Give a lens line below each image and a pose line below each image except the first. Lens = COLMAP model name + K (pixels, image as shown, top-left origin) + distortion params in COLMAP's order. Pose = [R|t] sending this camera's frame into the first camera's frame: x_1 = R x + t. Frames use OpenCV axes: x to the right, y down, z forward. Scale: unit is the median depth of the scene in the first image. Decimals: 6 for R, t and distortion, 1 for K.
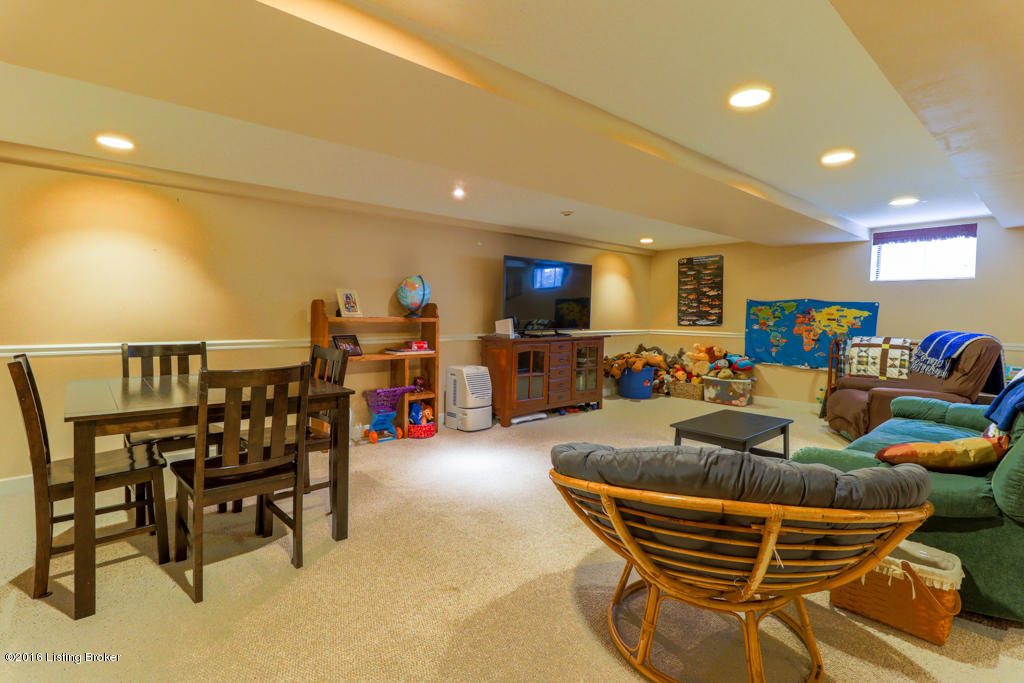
lens RADIAL K [[472.8, 0, 514.8], [0, 472.8, 331.7], [0, 0, 1]] dist [0.000540, 0.001148]
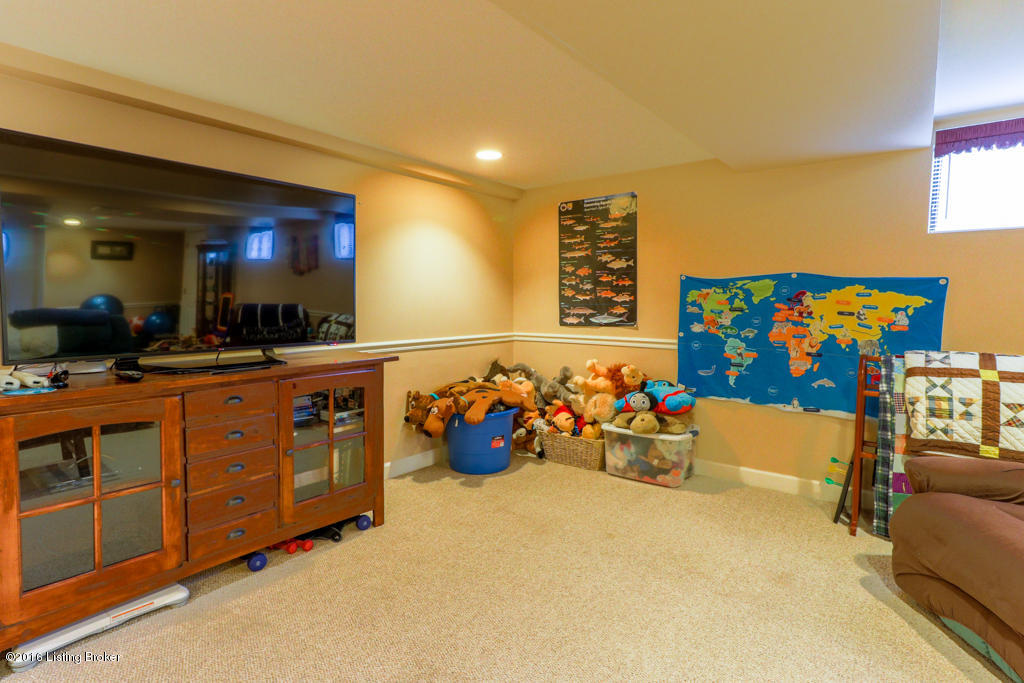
lens RADIAL K [[472.8, 0, 514.8], [0, 472.8, 331.7], [0, 0, 1]] dist [0.000540, 0.001148]
pose [[0.984402, -0.022997, 0.174422, 0.221097], [0.018305, 0.999427, 0.028460, -0.024798], [-0.174976, -0.024823, 0.984260, 0.524100]]
